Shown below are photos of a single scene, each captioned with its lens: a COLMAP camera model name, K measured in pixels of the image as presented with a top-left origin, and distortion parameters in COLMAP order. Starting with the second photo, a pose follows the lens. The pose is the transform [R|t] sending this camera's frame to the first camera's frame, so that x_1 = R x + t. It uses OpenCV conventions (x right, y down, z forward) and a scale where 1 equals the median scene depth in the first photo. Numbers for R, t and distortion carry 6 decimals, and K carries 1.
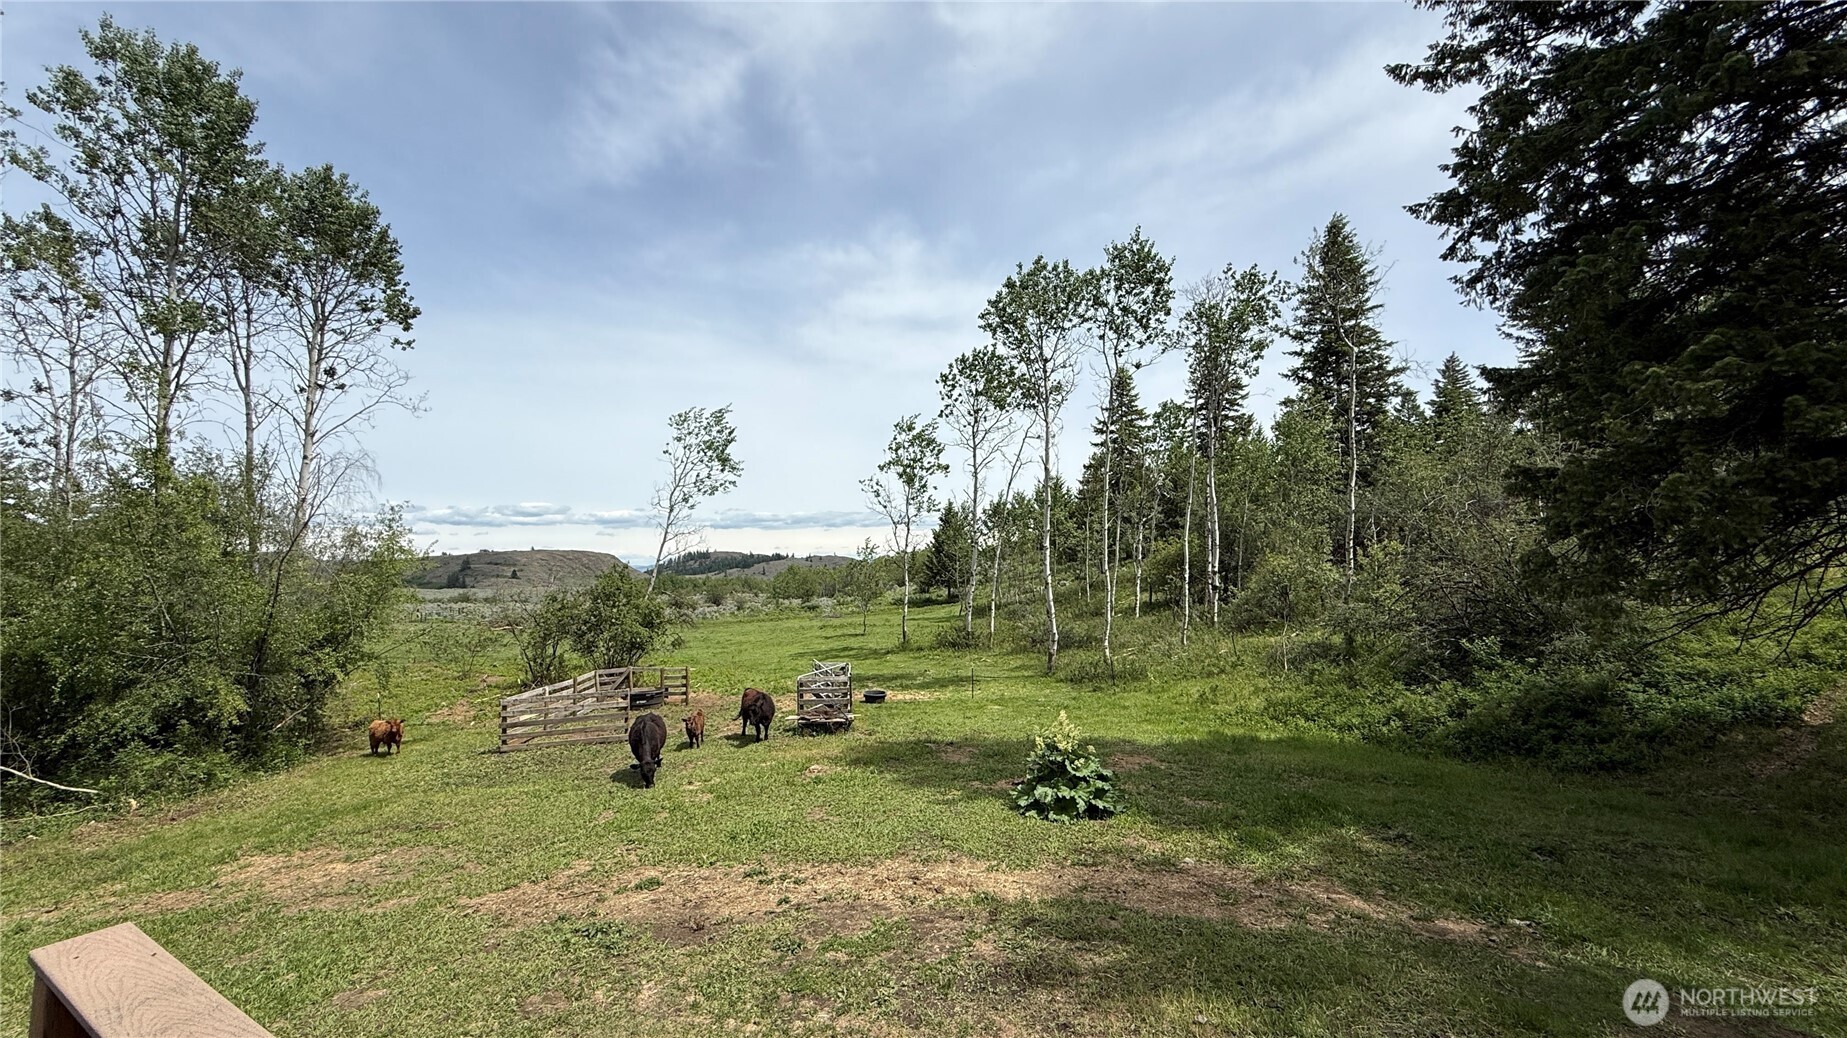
lens RADIAL K [[735.6, 0, 917.9], [0, 735.6, 511.2], [0, 0, 1]] dist [0.000507, 0.000364]
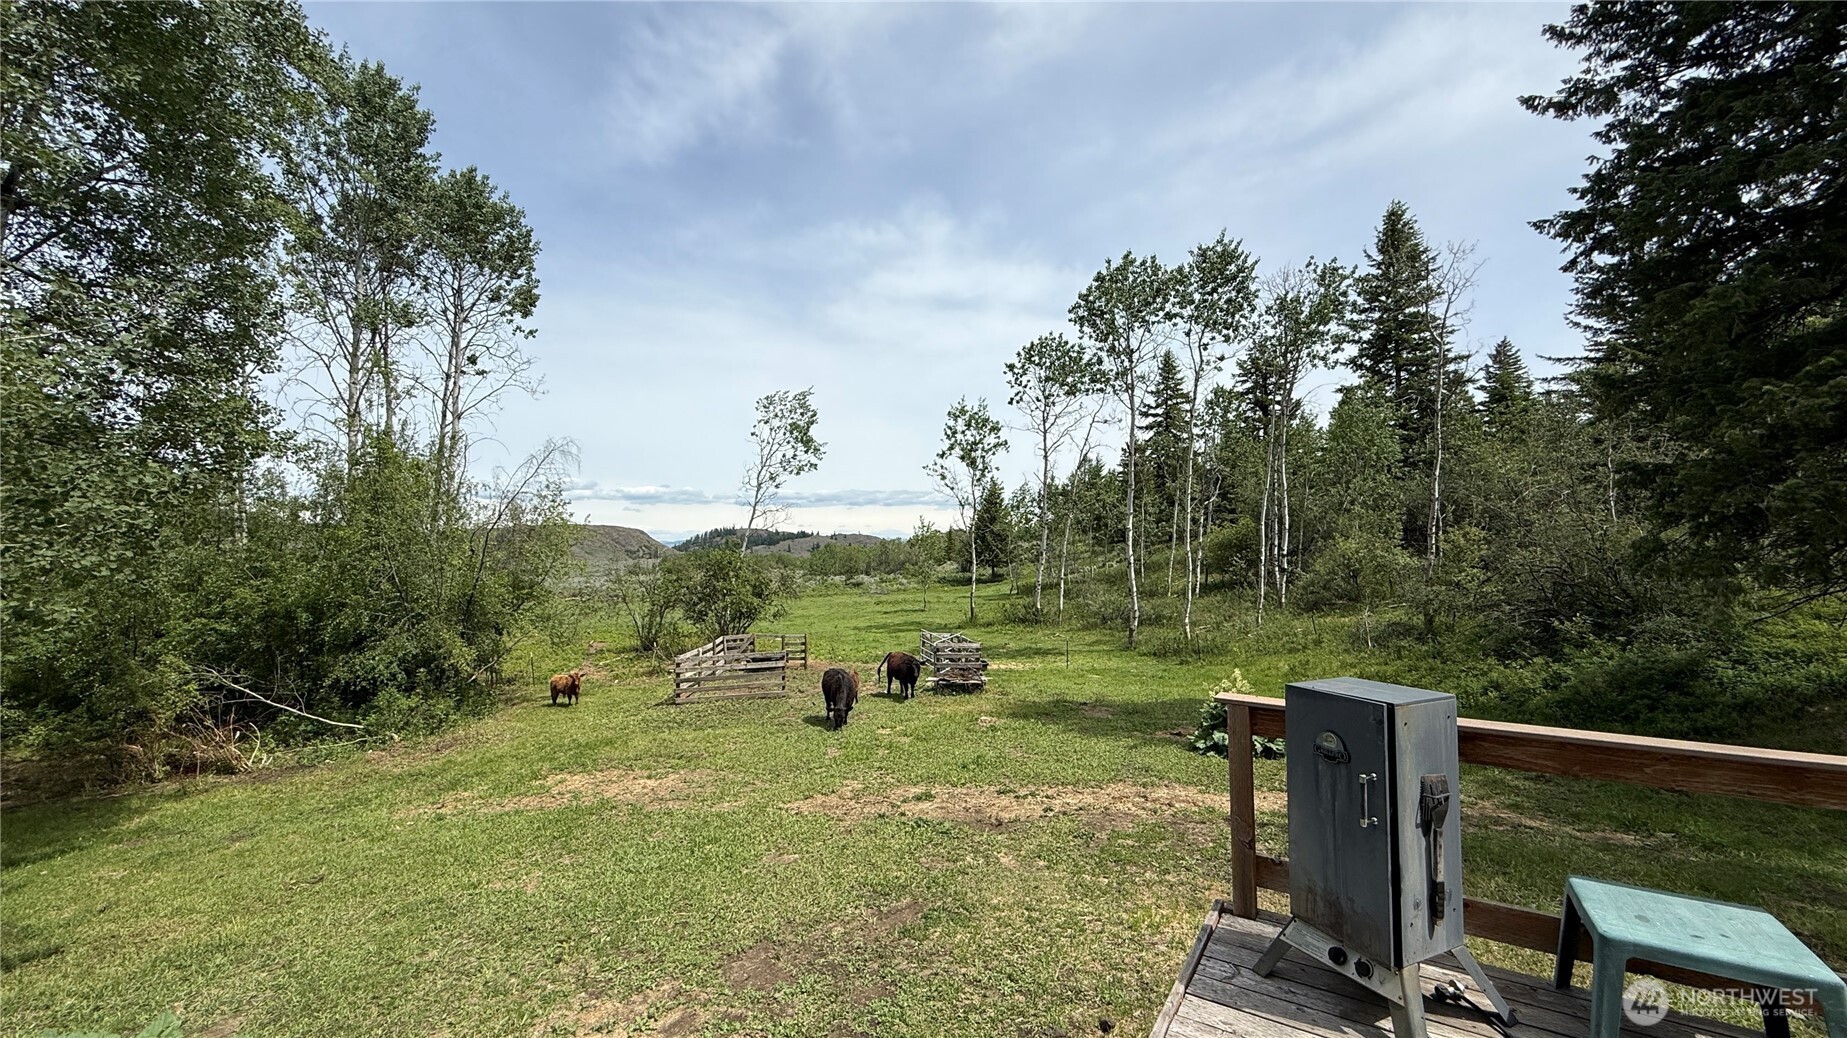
lens RADIAL K [[735.6, 0, 914.2], [0, 735.6, 508.5], [0, 0, 1]] dist [0.000507, 0.000364]
pose [[0.999440, 0.013103, -0.030784, -0.144558], [-0.012372, 0.999639, 0.023836, -0.002310], [0.031086, -0.023442, 0.999242, -0.091239]]
